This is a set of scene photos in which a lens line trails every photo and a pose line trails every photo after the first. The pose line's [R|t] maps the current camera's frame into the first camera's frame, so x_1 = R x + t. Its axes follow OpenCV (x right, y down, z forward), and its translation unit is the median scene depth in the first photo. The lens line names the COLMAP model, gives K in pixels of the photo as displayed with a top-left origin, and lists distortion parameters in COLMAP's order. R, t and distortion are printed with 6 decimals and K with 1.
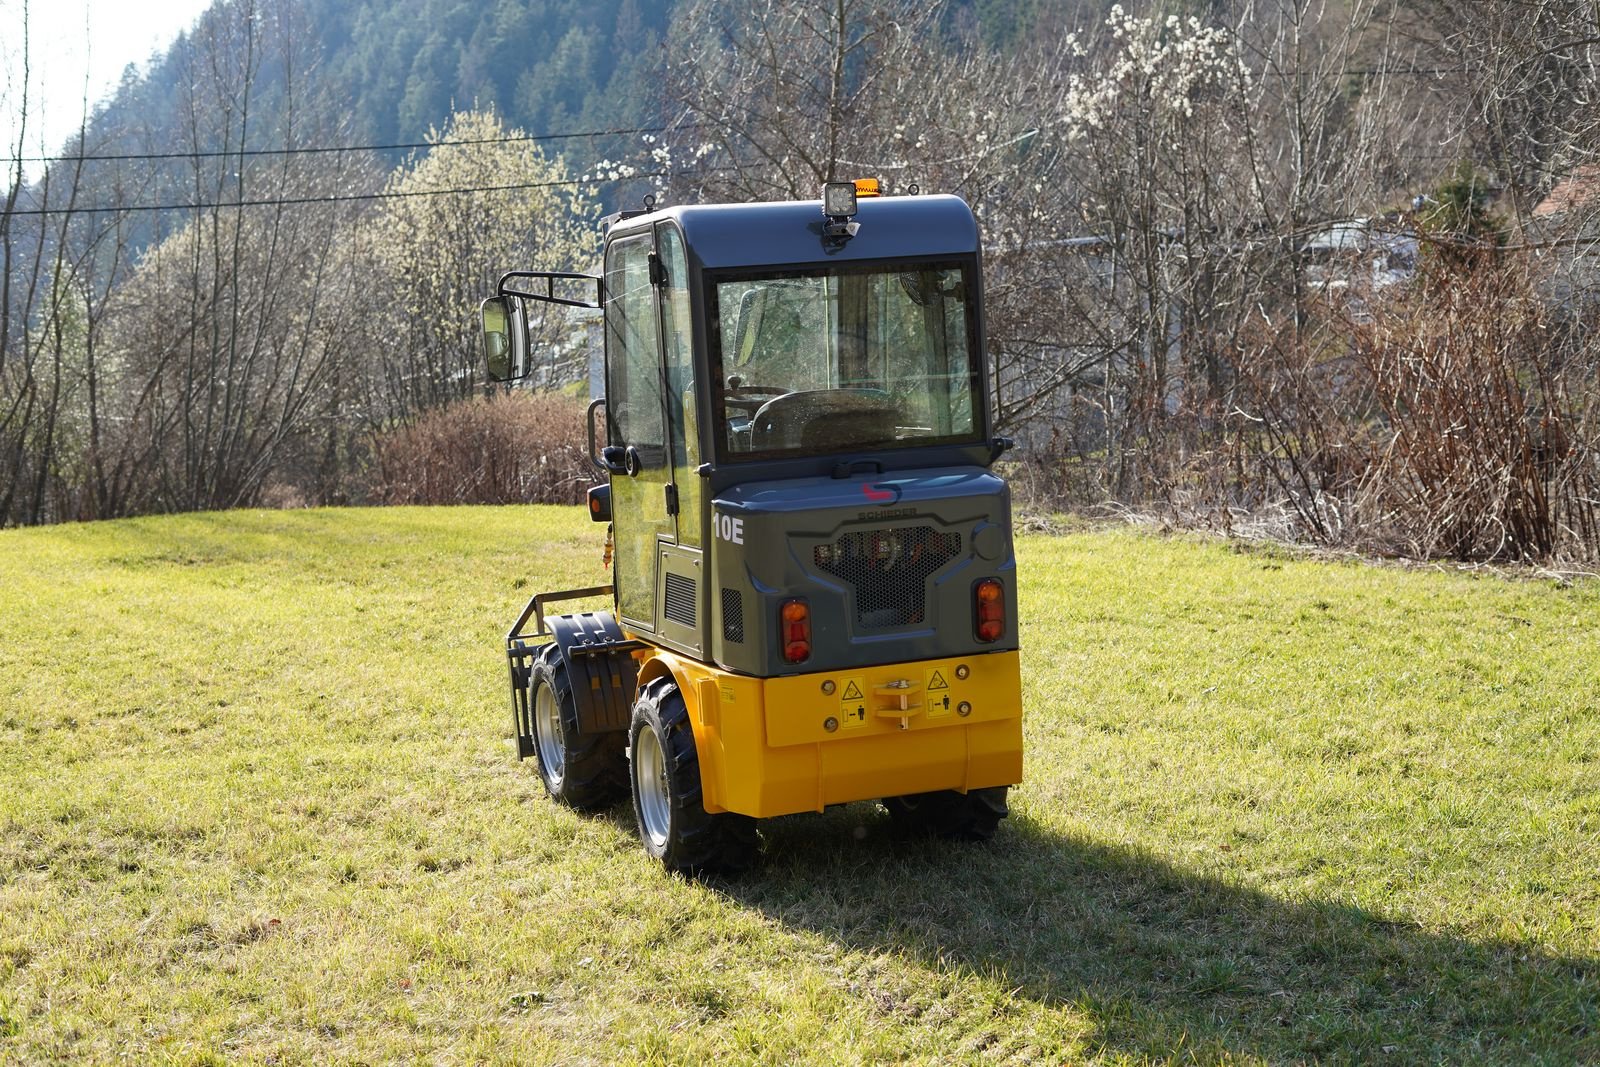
lens RADIAL K [[2285.6, 0, 800.0], [0, 2285.6, 533.5], [0, 0, 1]] dist [-0.044629, 0.090356]
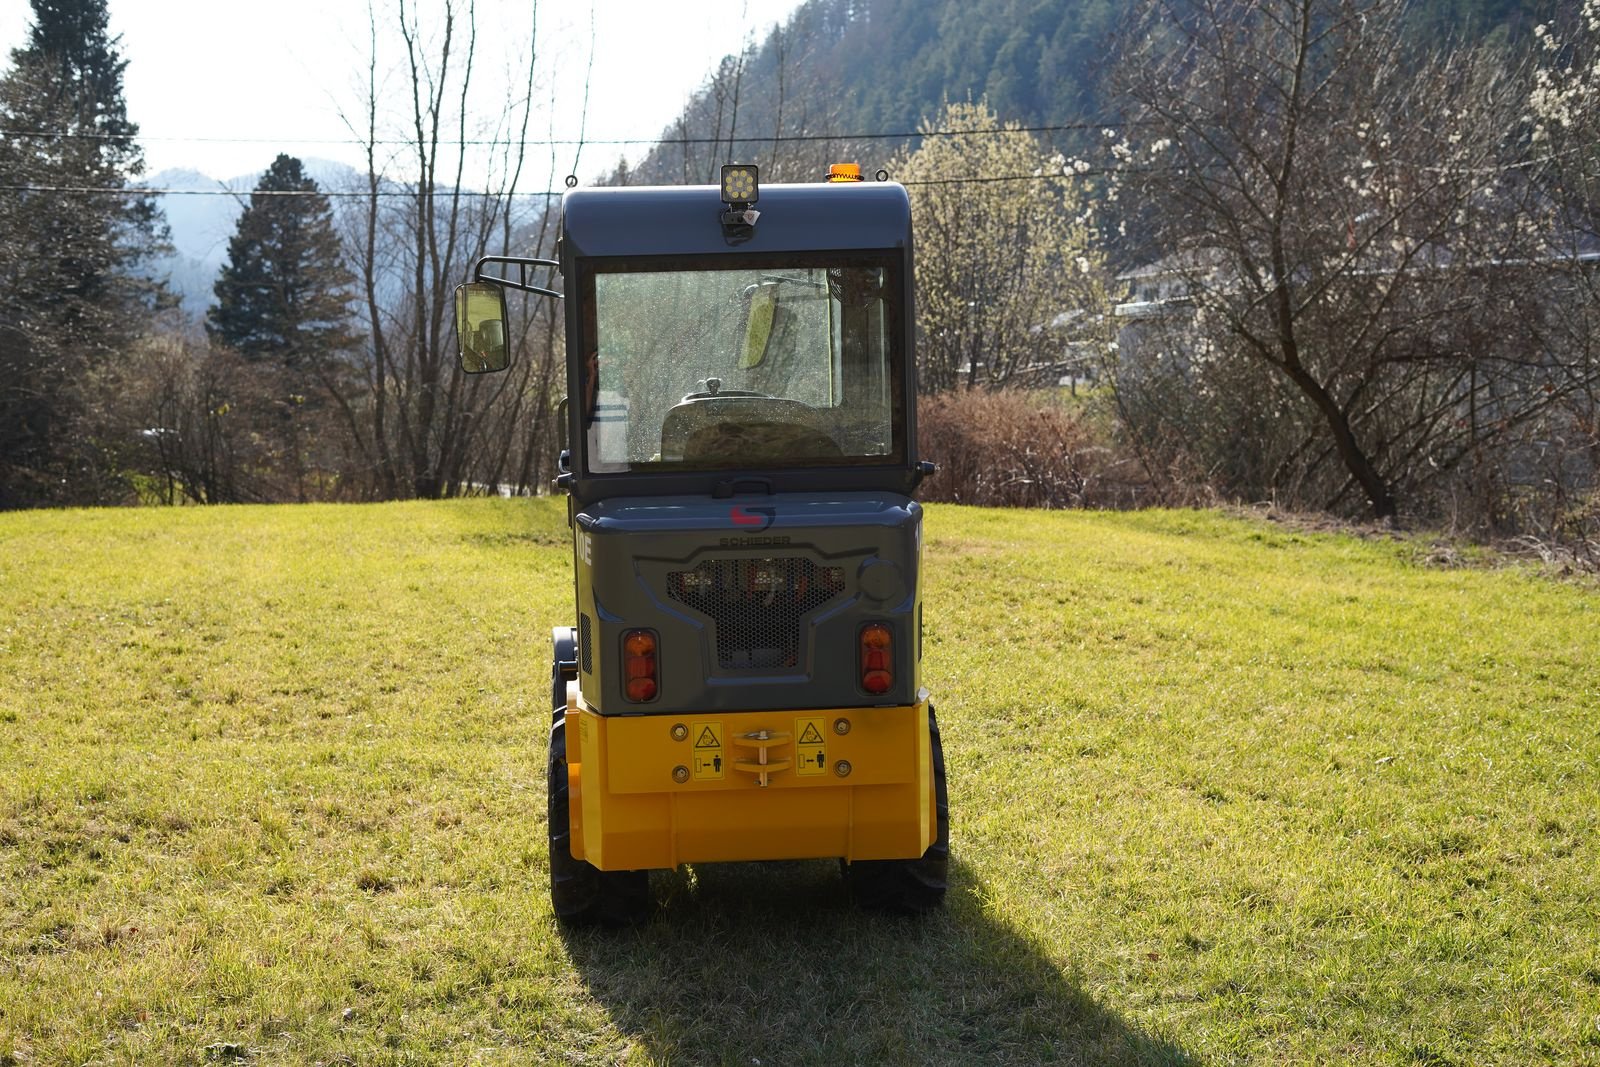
lens RADIAL K [[2285.6, 0, 800.0], [0, 2285.6, 533.5], [0, 0, 1]] dist [-0.044629, 0.090356]
pose [[0.967397, 0.058497, -0.246416, 0.202112], [-0.058188, 0.998269, 0.008541, -0.014925], [0.246490, 0.006076, 0.969126, 0.110988]]
